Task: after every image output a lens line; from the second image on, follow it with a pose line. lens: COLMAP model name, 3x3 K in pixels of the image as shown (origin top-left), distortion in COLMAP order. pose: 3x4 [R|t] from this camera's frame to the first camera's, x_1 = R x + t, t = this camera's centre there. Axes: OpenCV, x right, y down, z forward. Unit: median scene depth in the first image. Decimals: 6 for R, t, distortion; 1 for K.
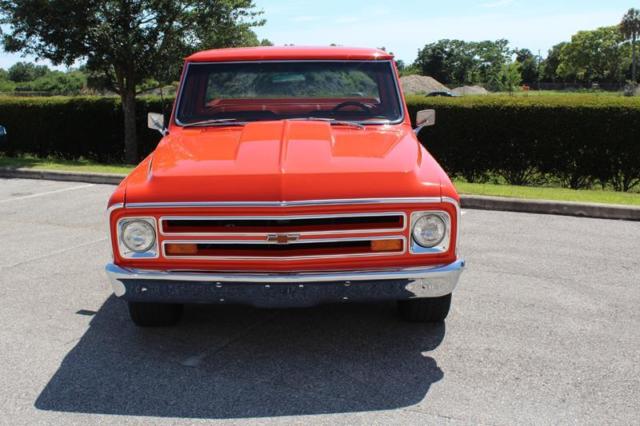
lens RADIAL K [[790.8, 0, 320.0], [0, 790.8, 213.0], [0, 0, 1]] dist [-0.082134, 0.098436]
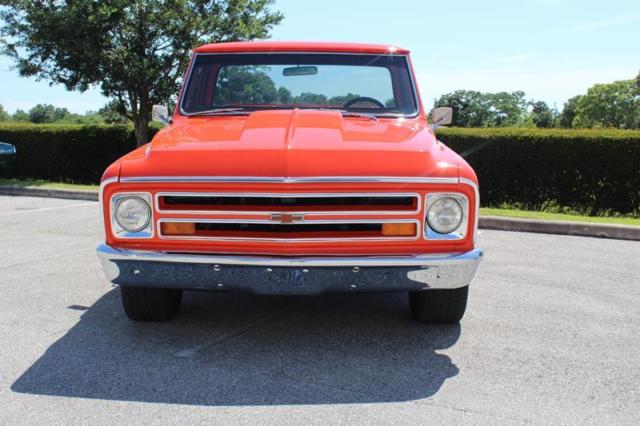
lens RADIAL K [[790.8, 0, 320.0], [0, 790.8, 213.0], [0, 0, 1]] dist [-0.082134, 0.098436]
pose [[0.999599, 0.021664, -0.018215, 0.007458], [-0.022752, 0.997829, -0.061809, 0.074130], [0.016836, 0.062198, 0.997922, 0.066814]]
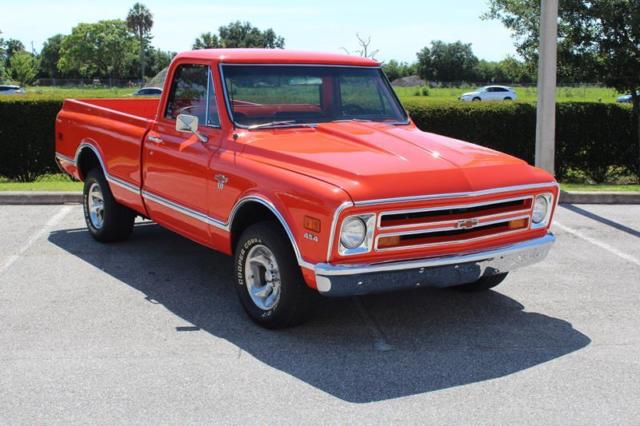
lens RADIAL K [[861.4, 0, 320.0], [0, 861.4, 213.0], [0, 0, 1]] dist [-0.060237, 0.045250]
pose [[0.821215, -0.068243, 0.566524, -0.840831], [0.072924, 0.997233, 0.014417, -0.015618], [-0.565940, 0.029474, 0.823919, 0.074069]]
